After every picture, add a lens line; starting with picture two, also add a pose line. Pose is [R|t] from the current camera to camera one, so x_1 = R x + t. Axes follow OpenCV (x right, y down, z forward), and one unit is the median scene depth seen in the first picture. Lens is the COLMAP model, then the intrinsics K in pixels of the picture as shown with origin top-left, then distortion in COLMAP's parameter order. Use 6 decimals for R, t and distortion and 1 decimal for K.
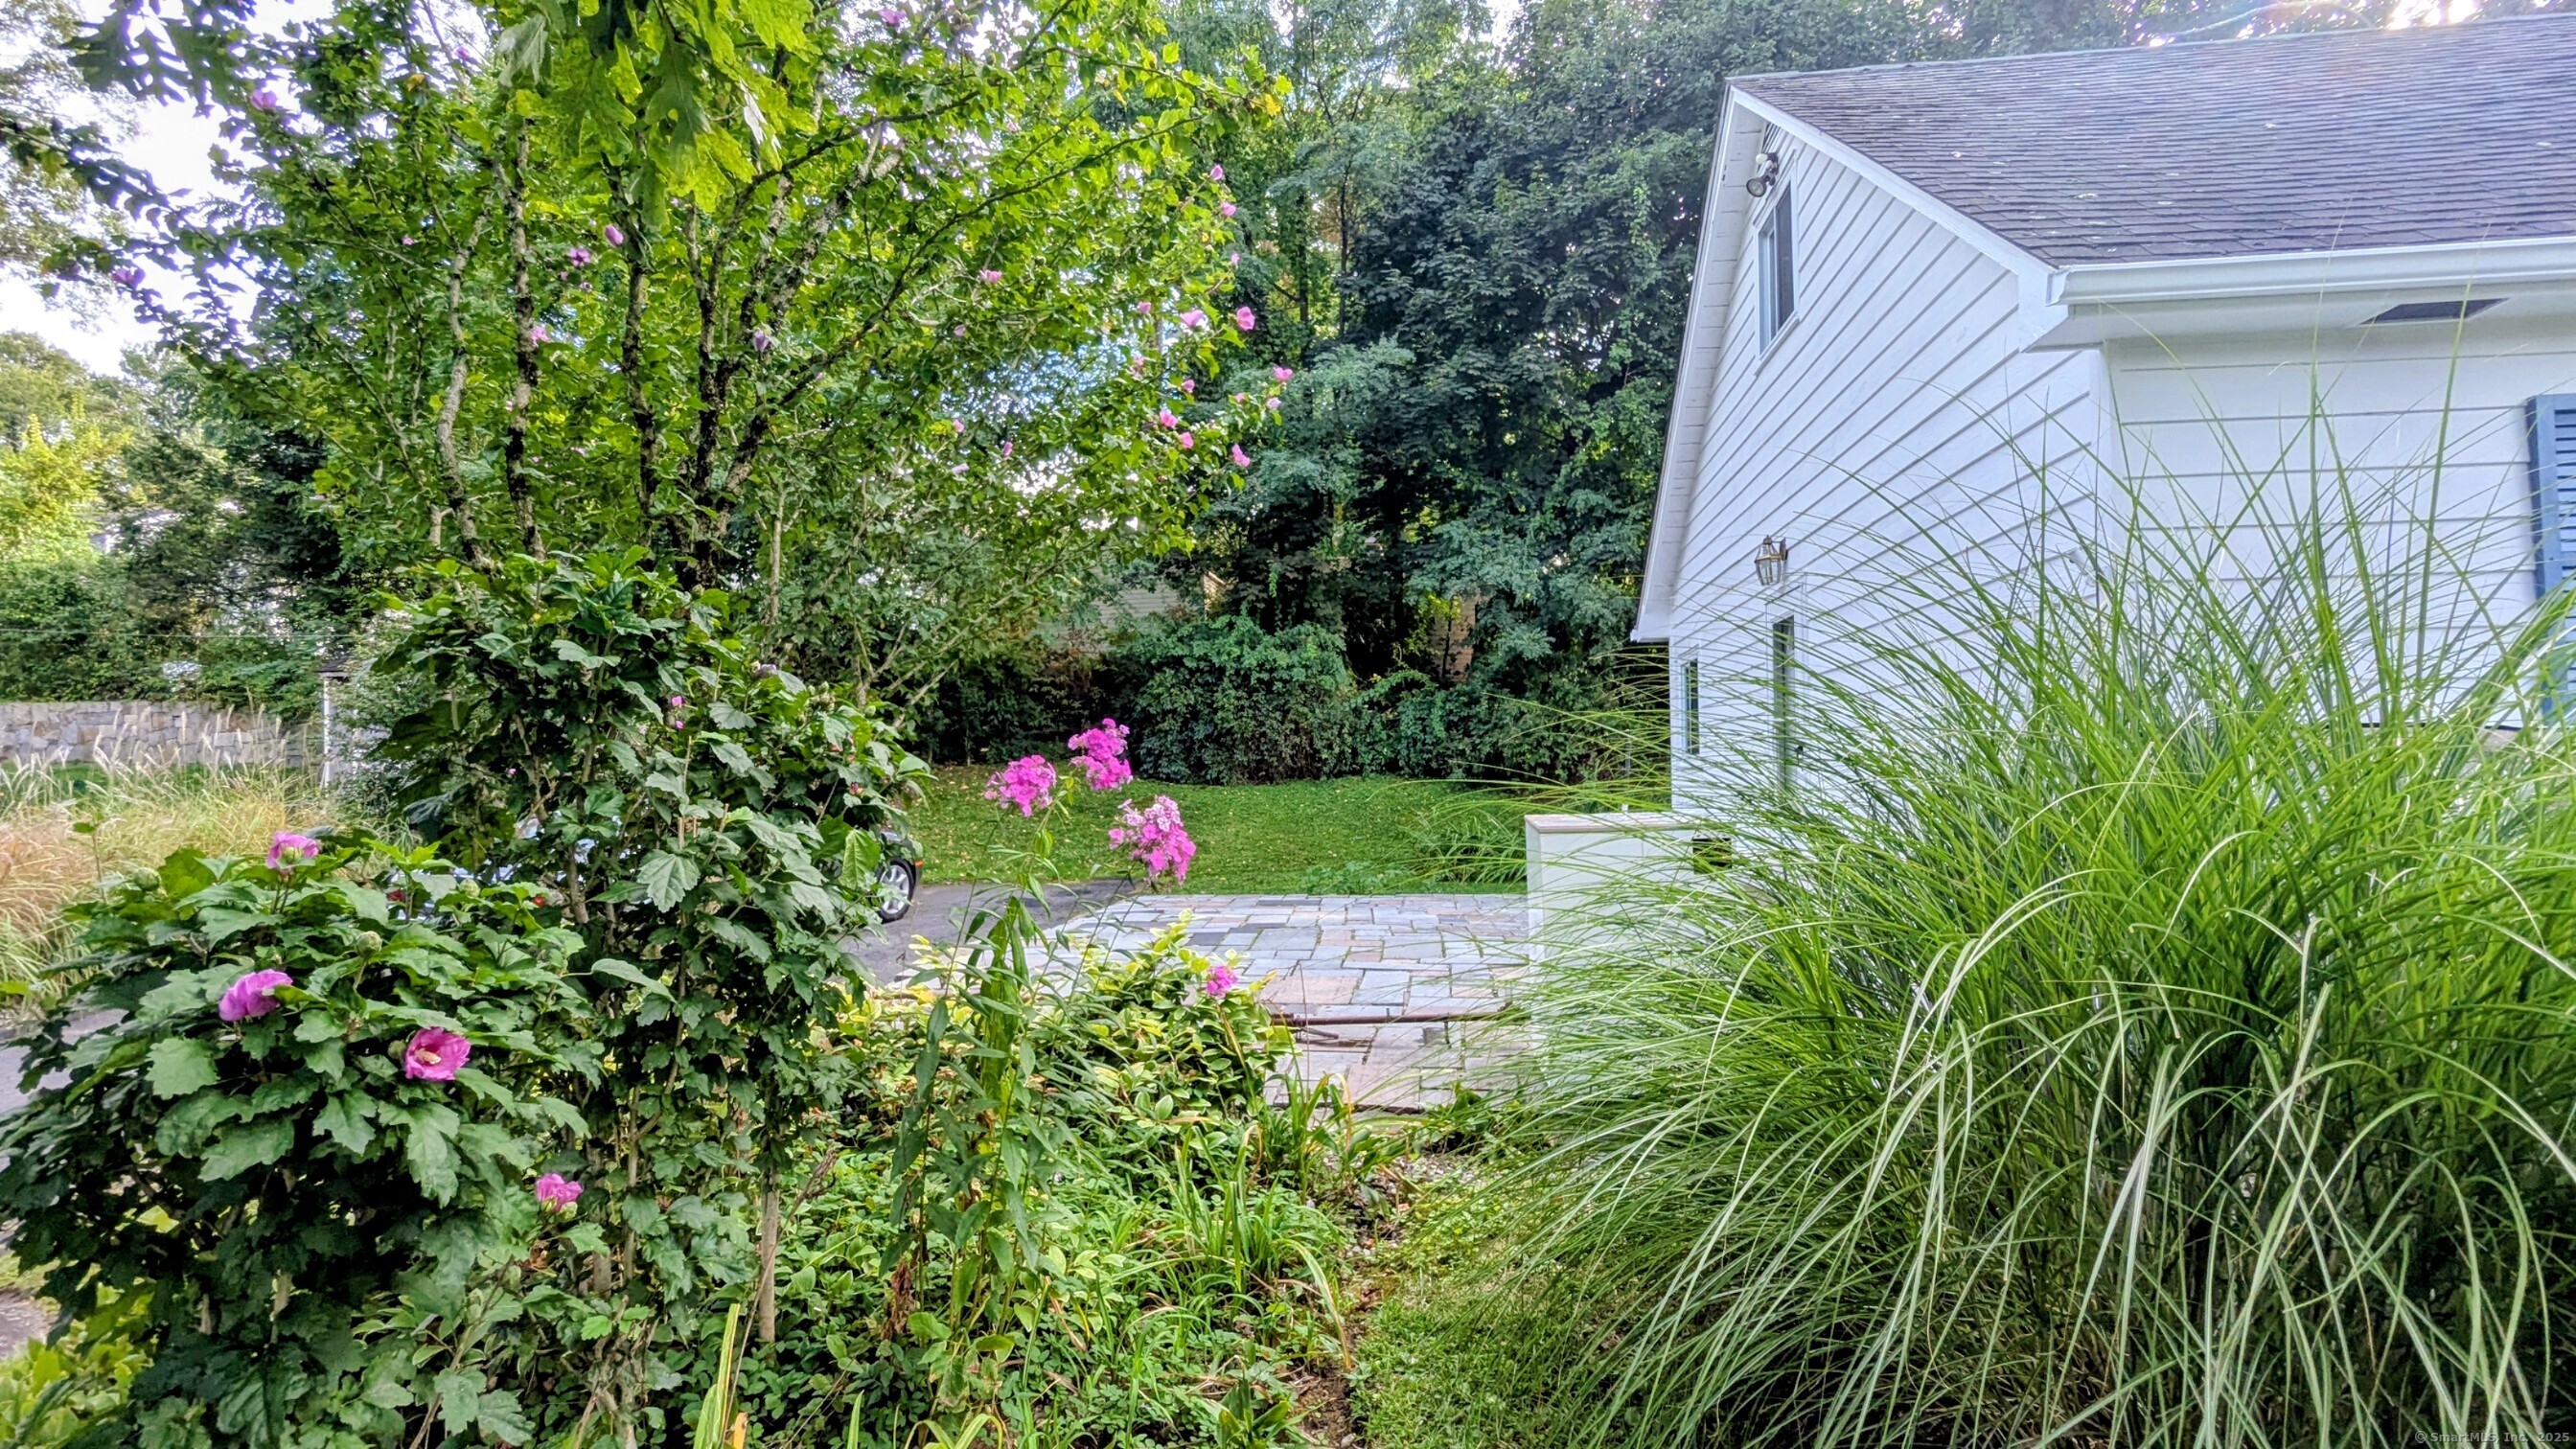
lens RADIAL K [[1270.5, 0, 1288.0], [0, 1270.5, 724.5], [0, 0, 1]] dist [-0.000263, 0.000053]
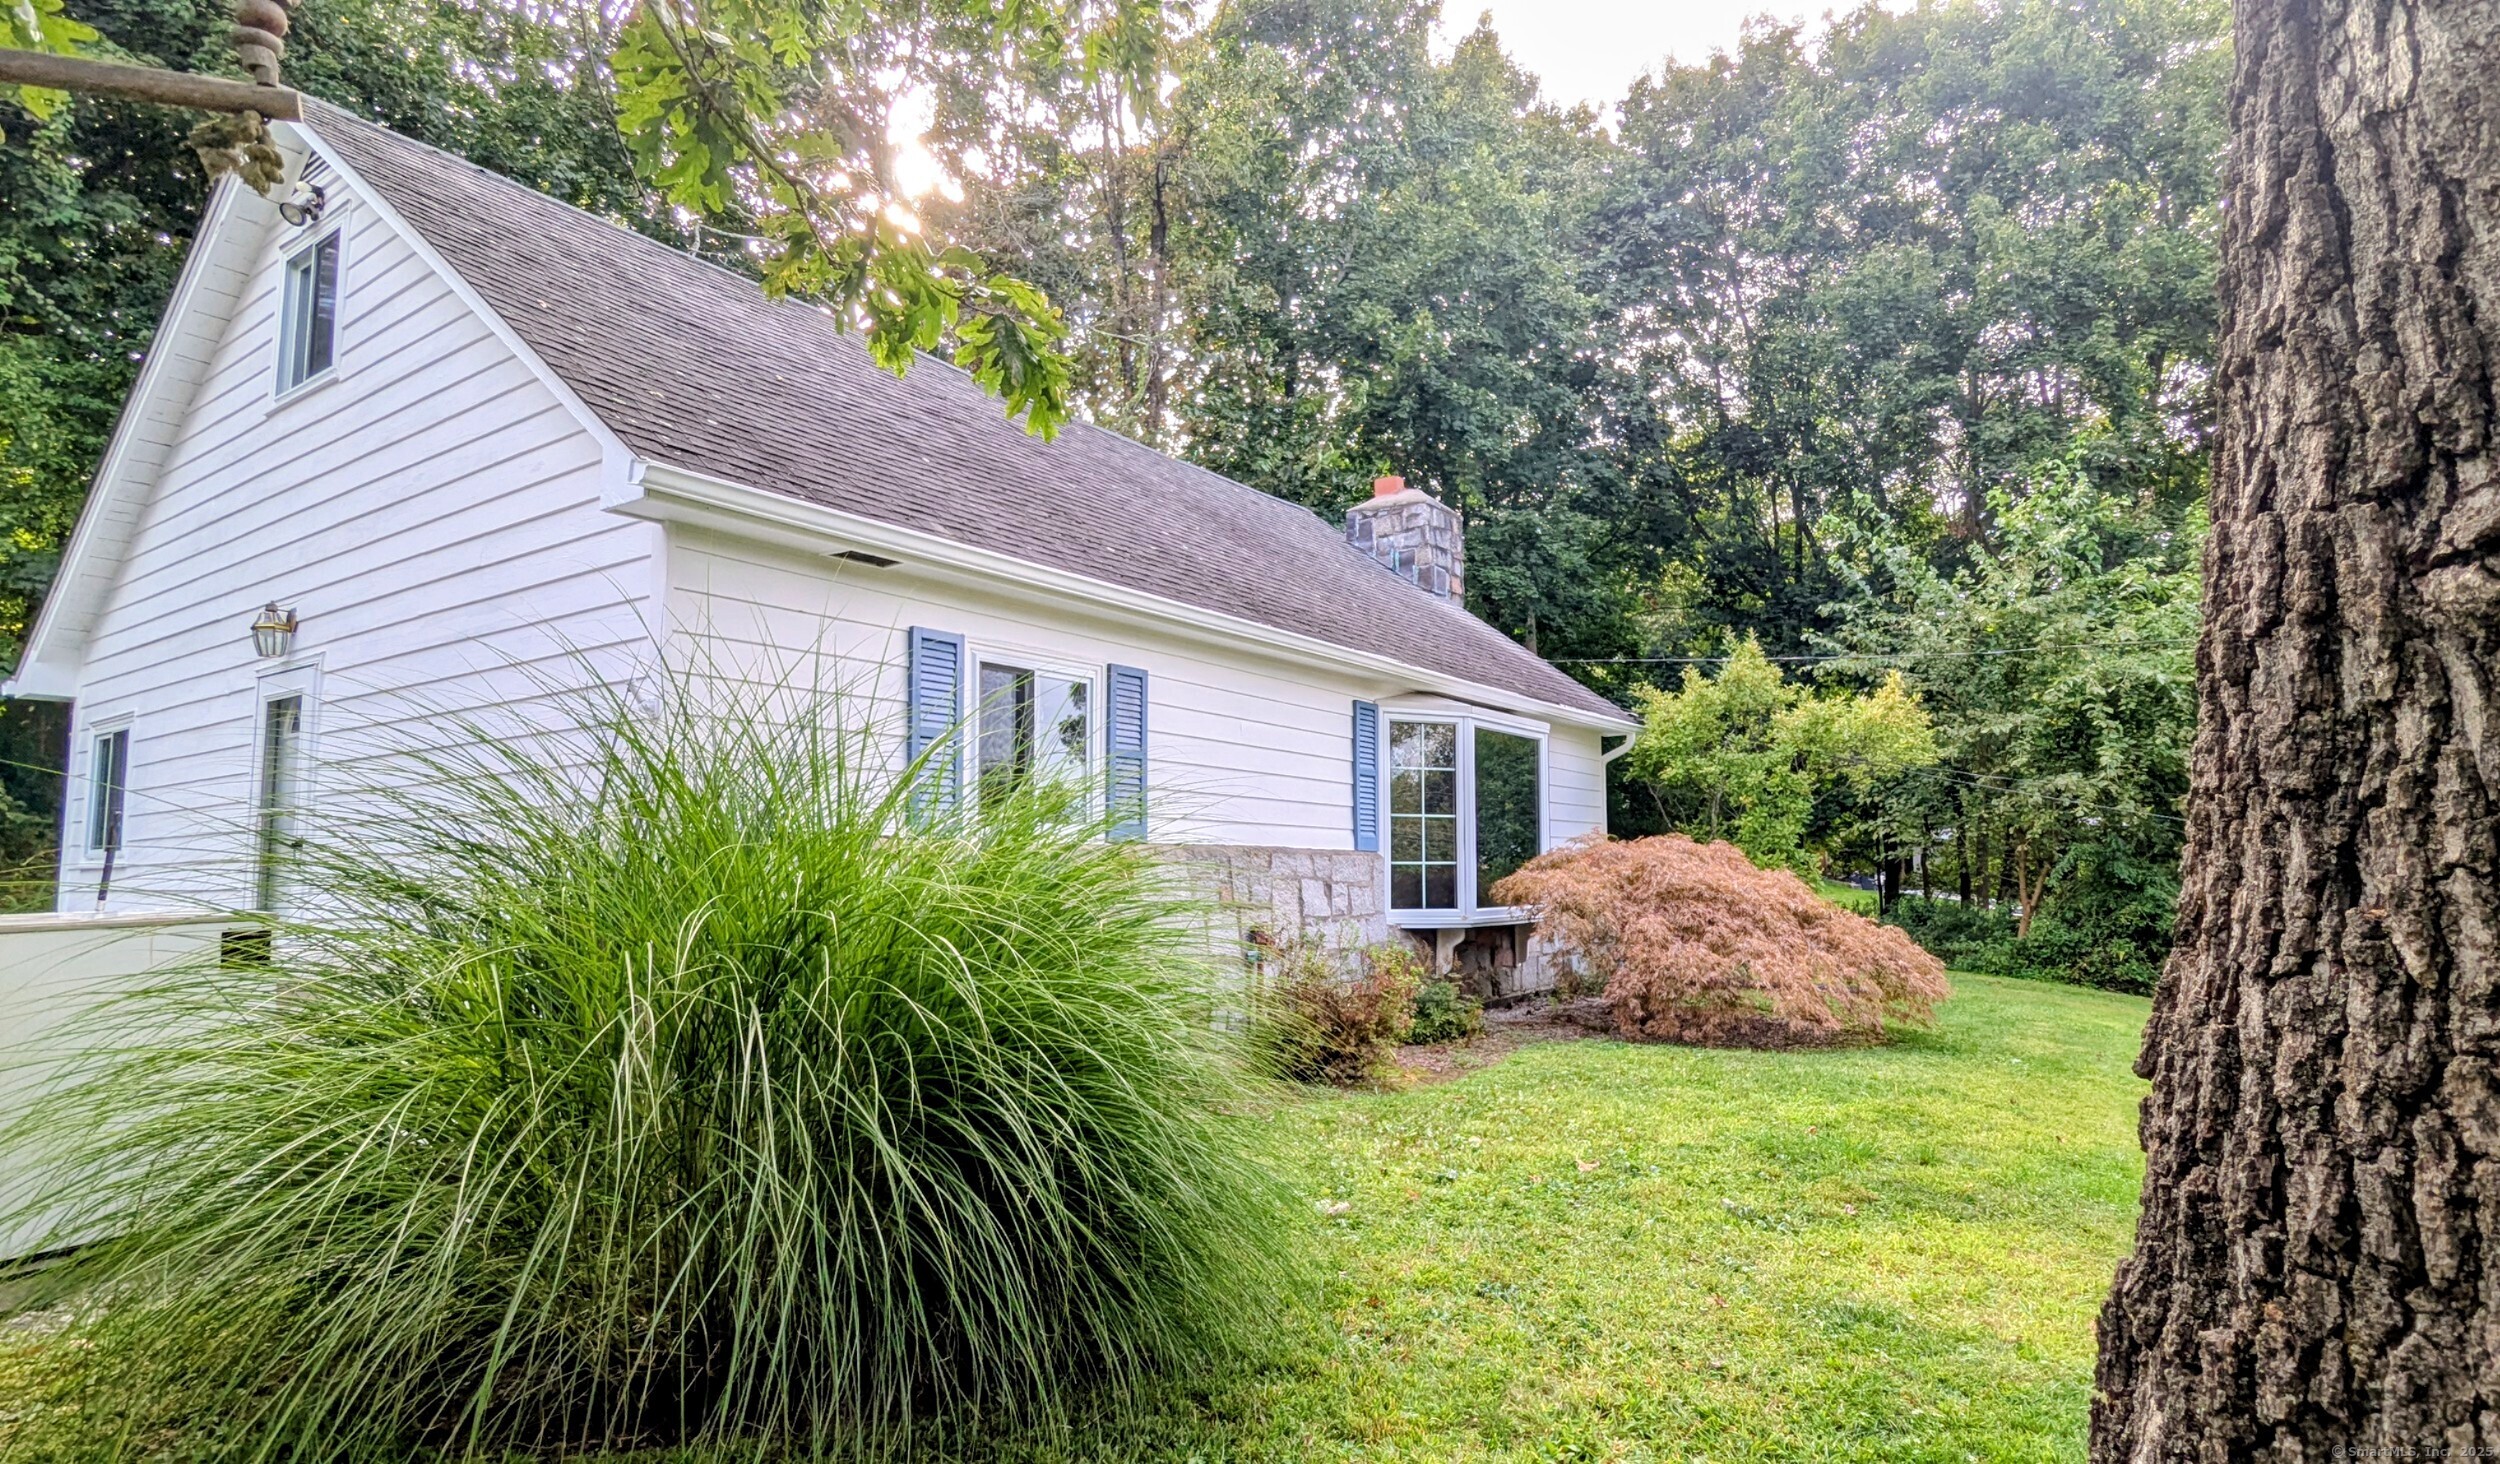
lens RADIAL K [[1324.8, 0, 1250.0], [0, 1324.8, 732.0], [0, 0, 1]] dist [0.002301, 0.000613]
pose [[0.510861, 0.094818, 0.854418, -0.133818], [-0.033848, 0.995347, -0.090219, 0.003931], [-0.858997, 0.017169, 0.511693, -0.134138]]
